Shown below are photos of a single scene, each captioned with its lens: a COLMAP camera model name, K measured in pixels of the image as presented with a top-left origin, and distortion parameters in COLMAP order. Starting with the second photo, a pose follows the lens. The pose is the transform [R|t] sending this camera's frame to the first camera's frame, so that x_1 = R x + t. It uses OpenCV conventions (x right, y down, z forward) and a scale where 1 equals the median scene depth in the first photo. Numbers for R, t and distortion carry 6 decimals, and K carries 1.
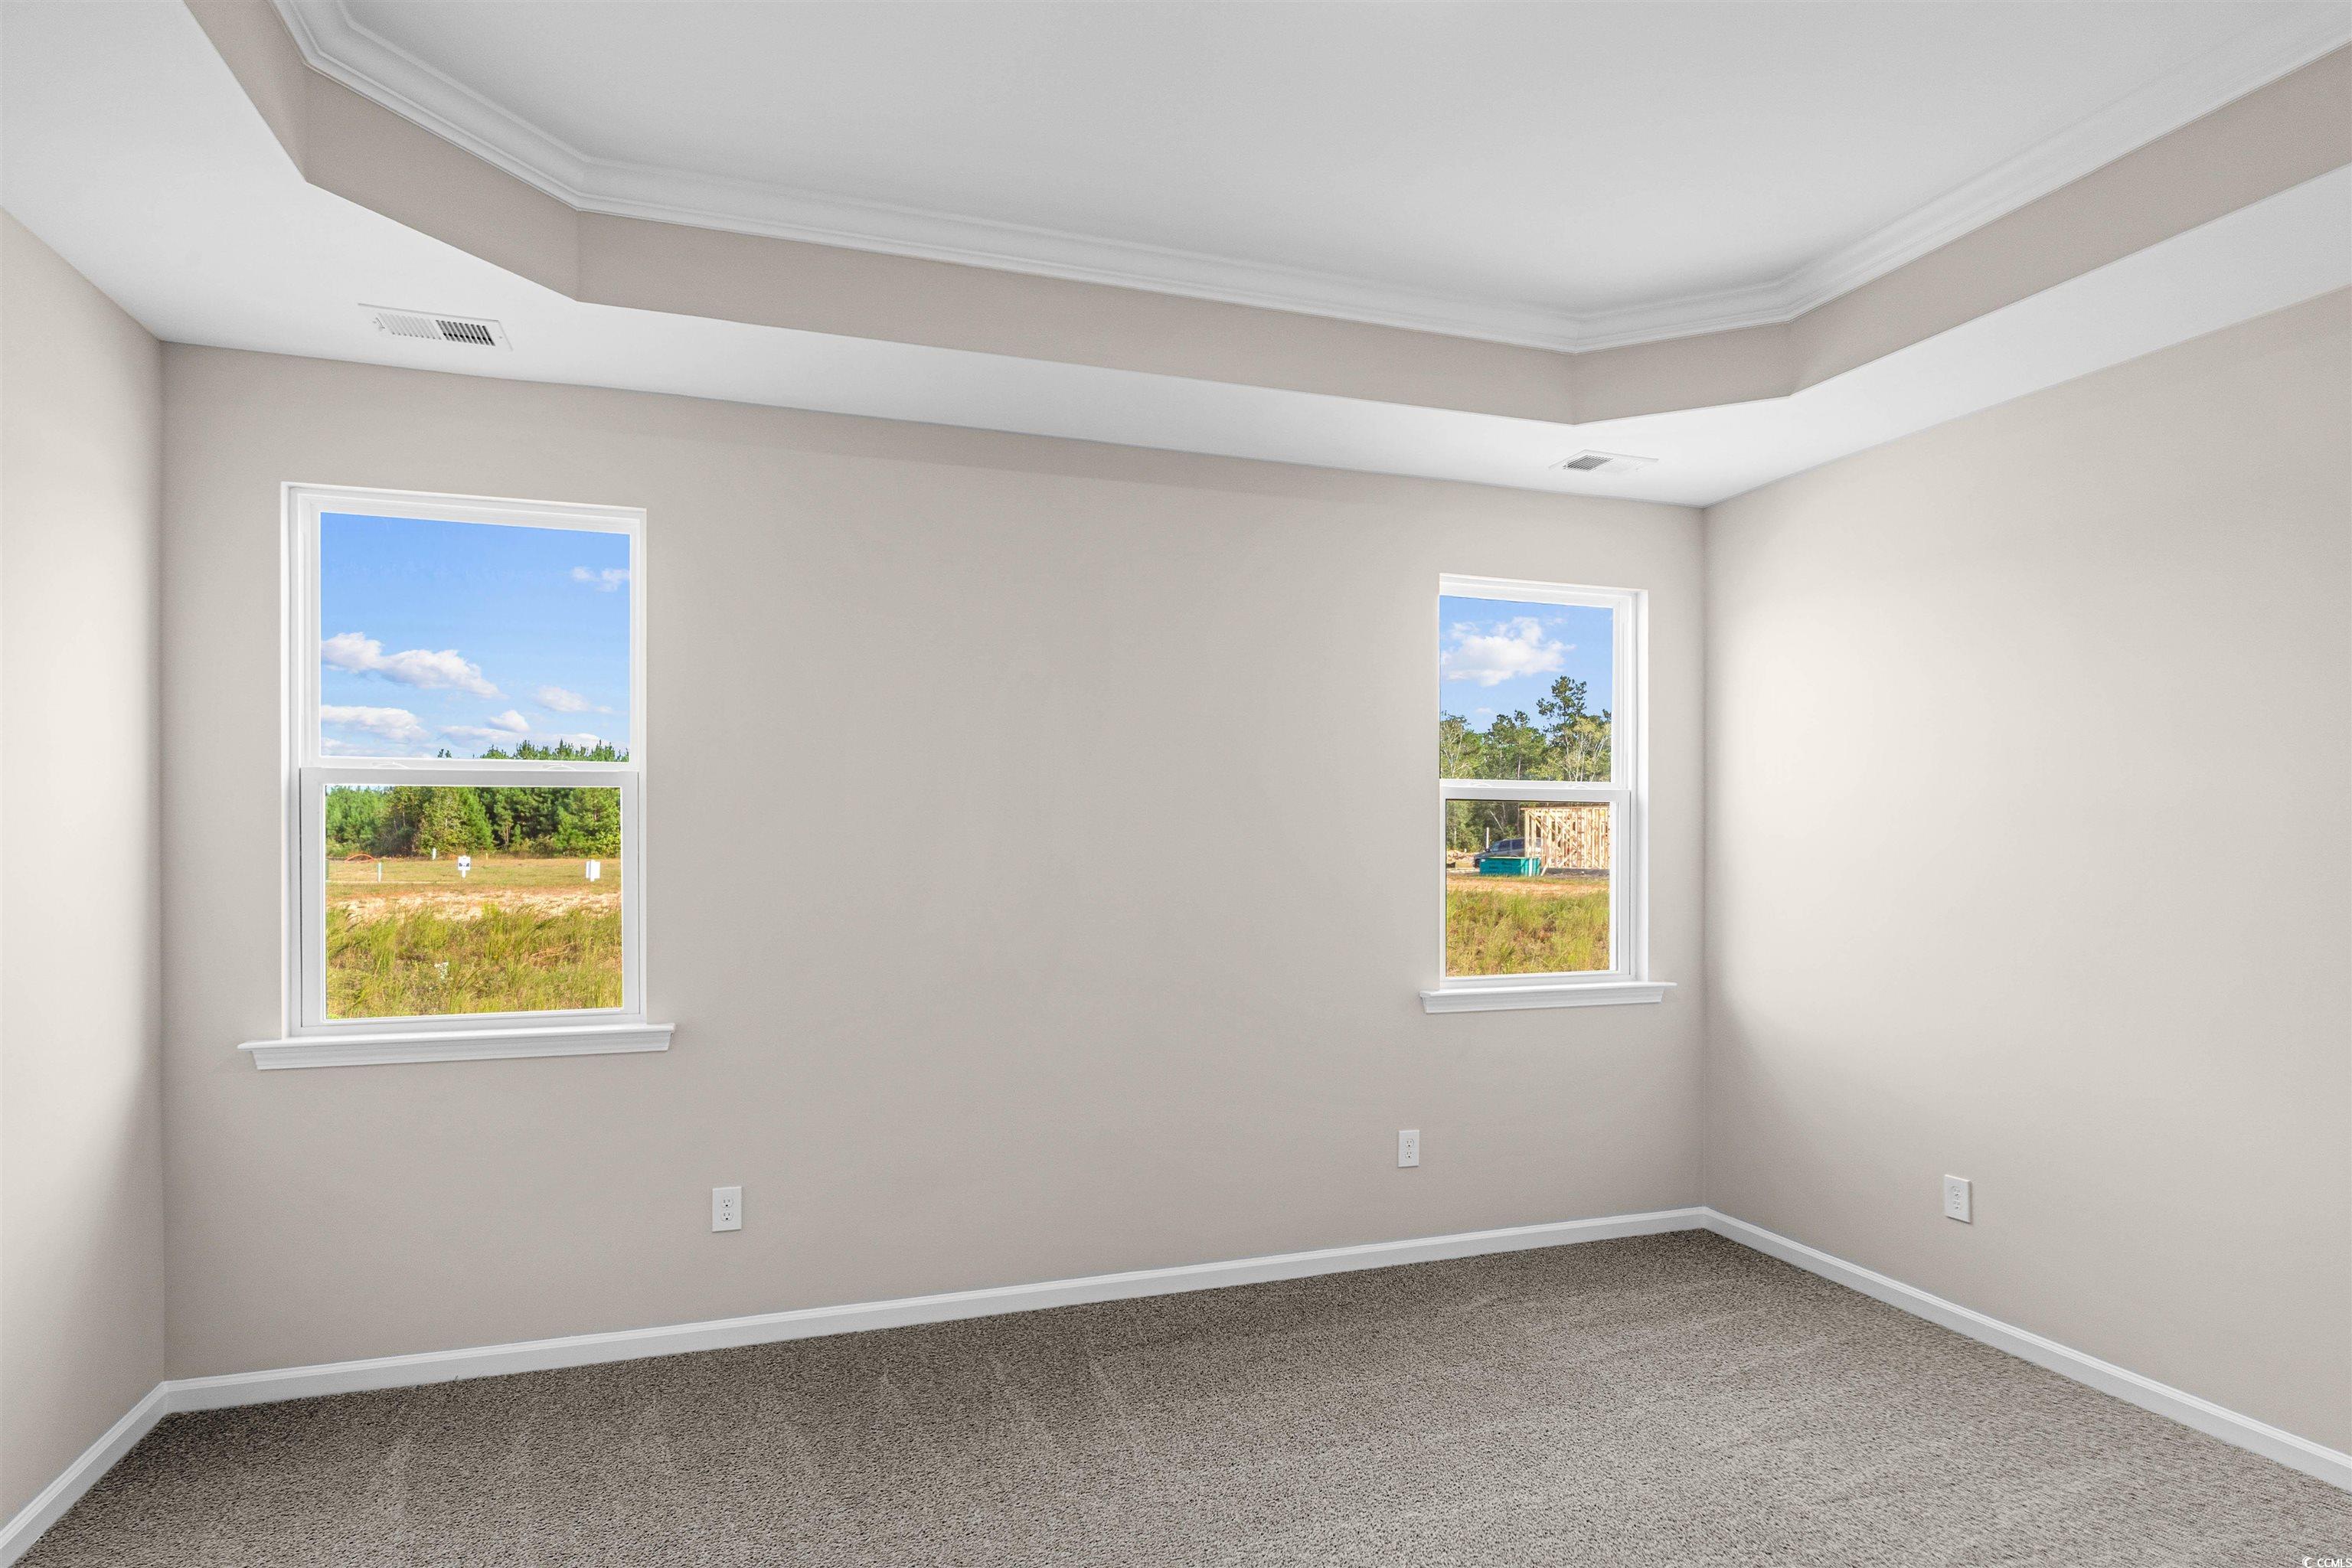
lens RADIAL K [[1219.7, 0, 1176.0], [0, 1219.7, 784.0], [0, 0, 1]] dist [0.000898, -0.000203]
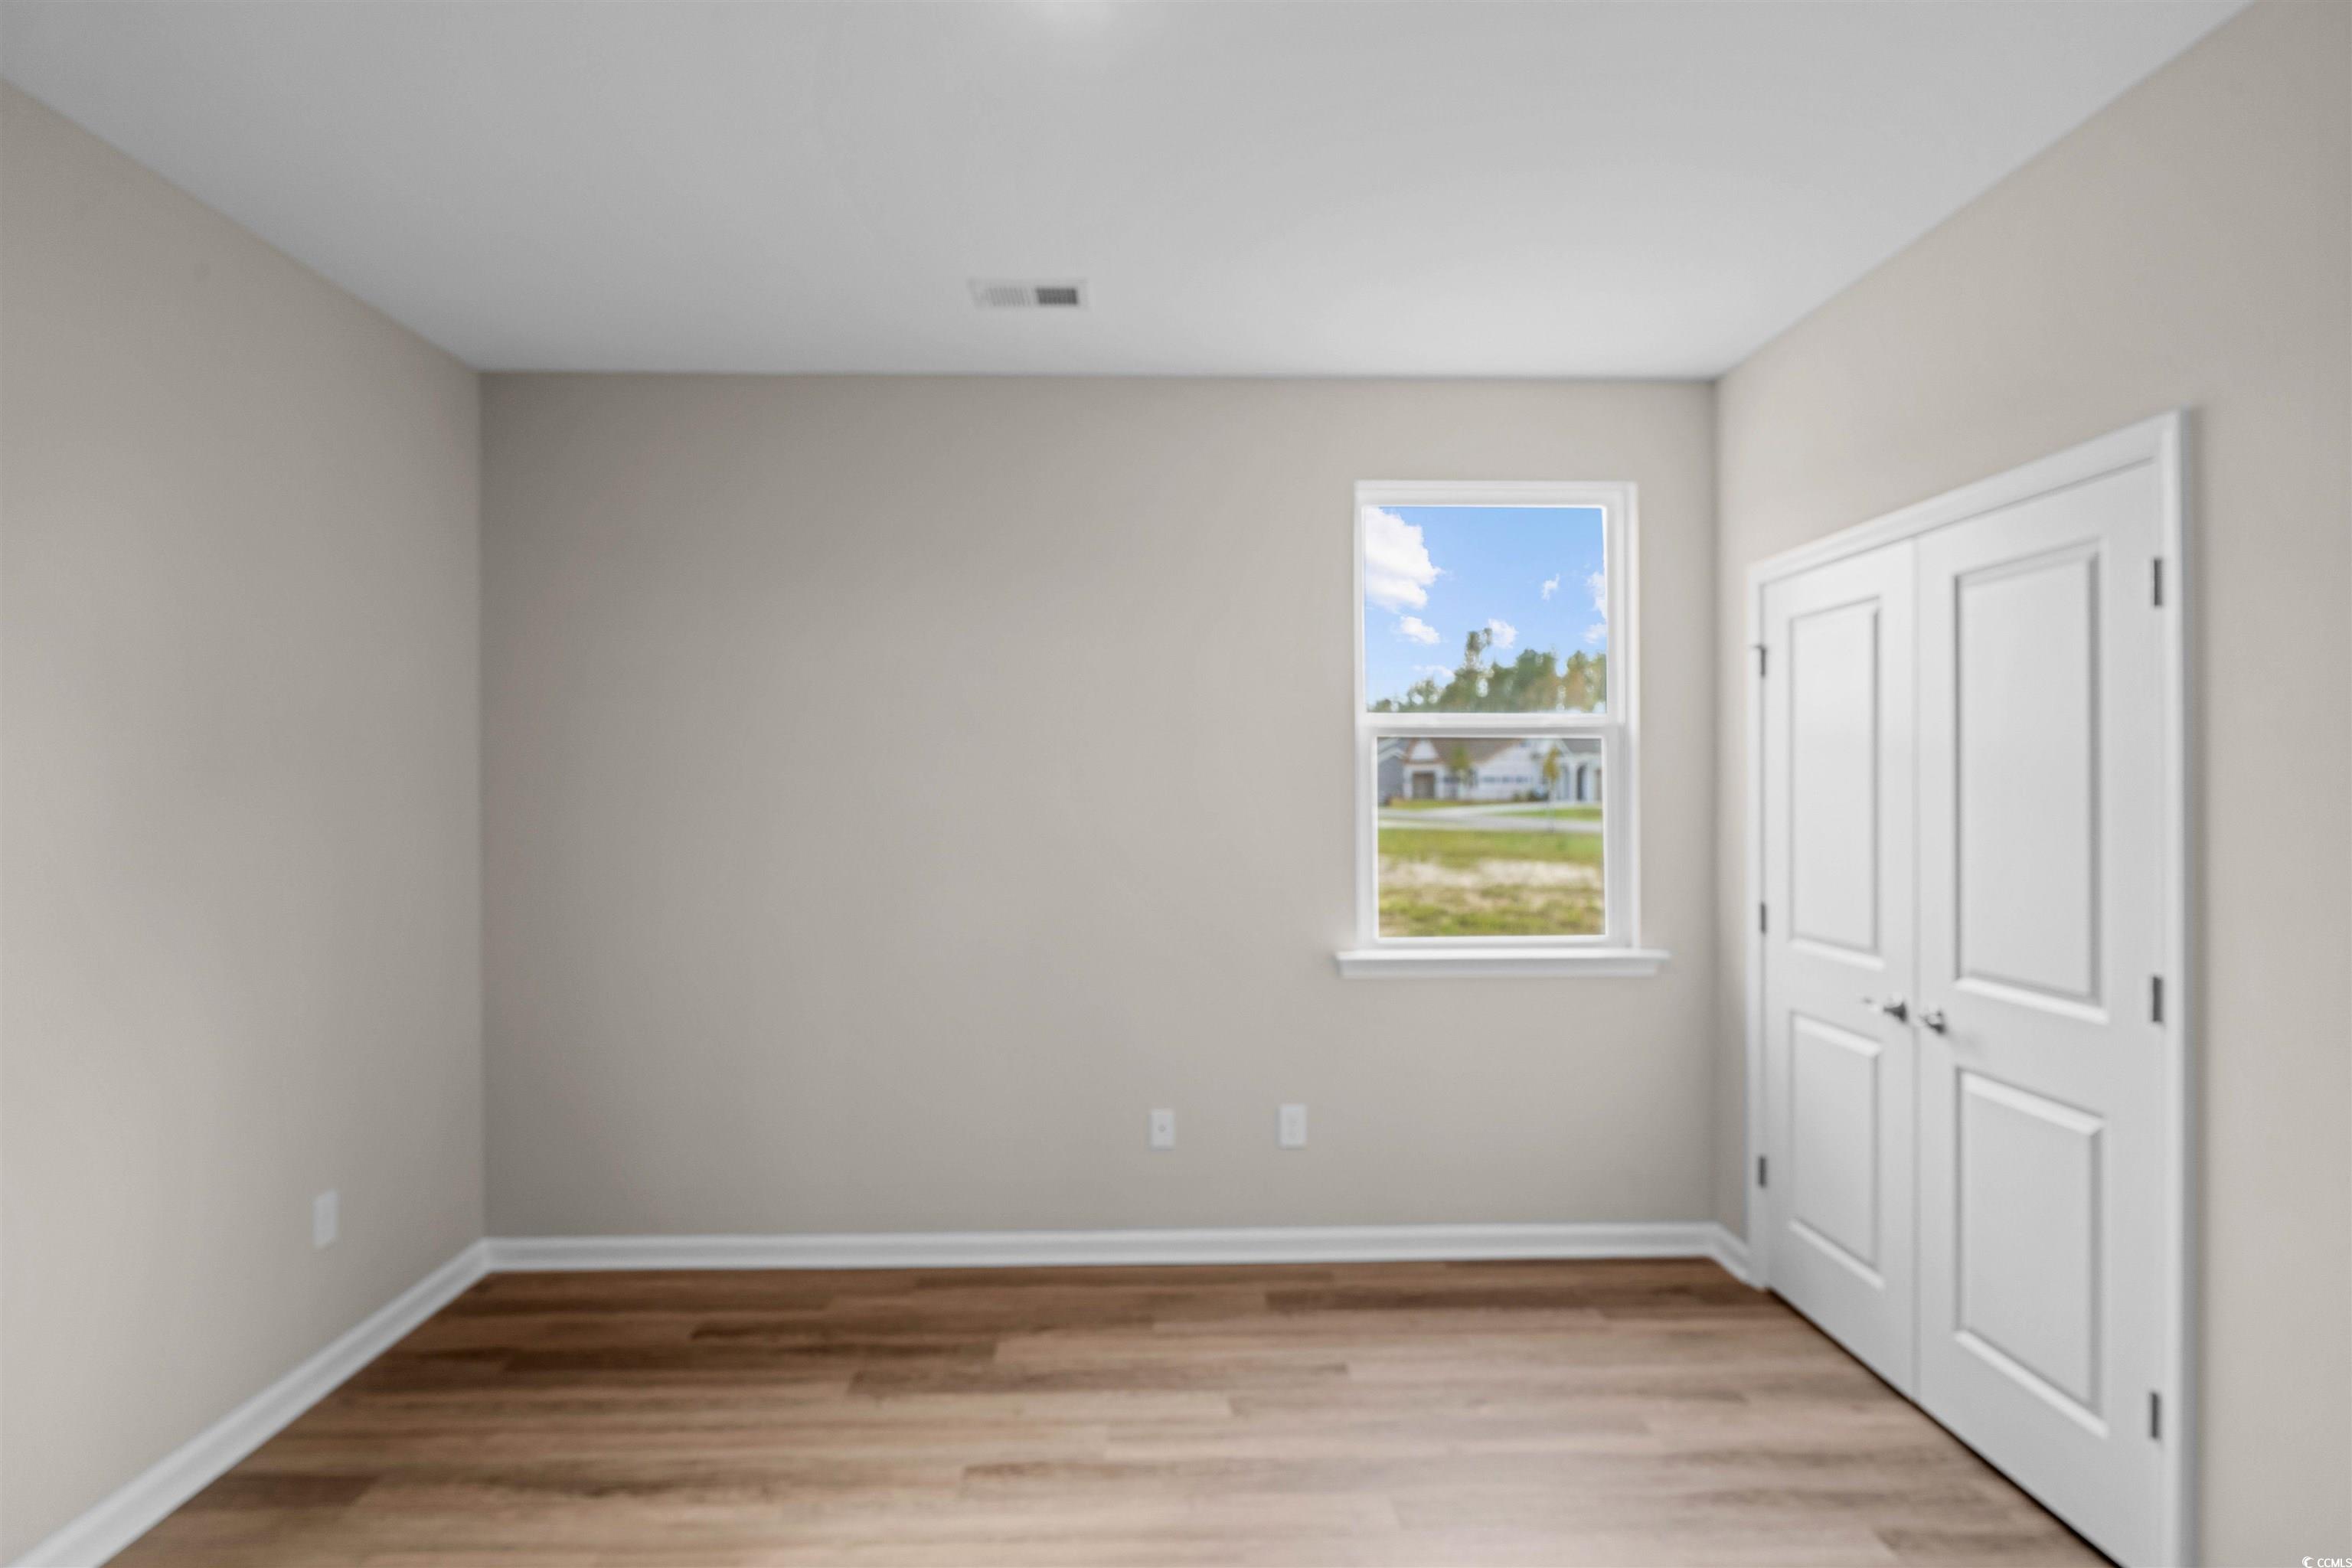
lens RADIAL K [[1219.7, 0, 1176.0], [0, 1219.7, 784.0], [0, 0, 1]] dist [0.000898, -0.000203]
pose [[0.959518, -0.009803, -0.281475, 0.318420], [0.022394, 0.998885, 0.041551, 0.004750], [0.280754, -0.046172, 0.958668, 0.106016]]
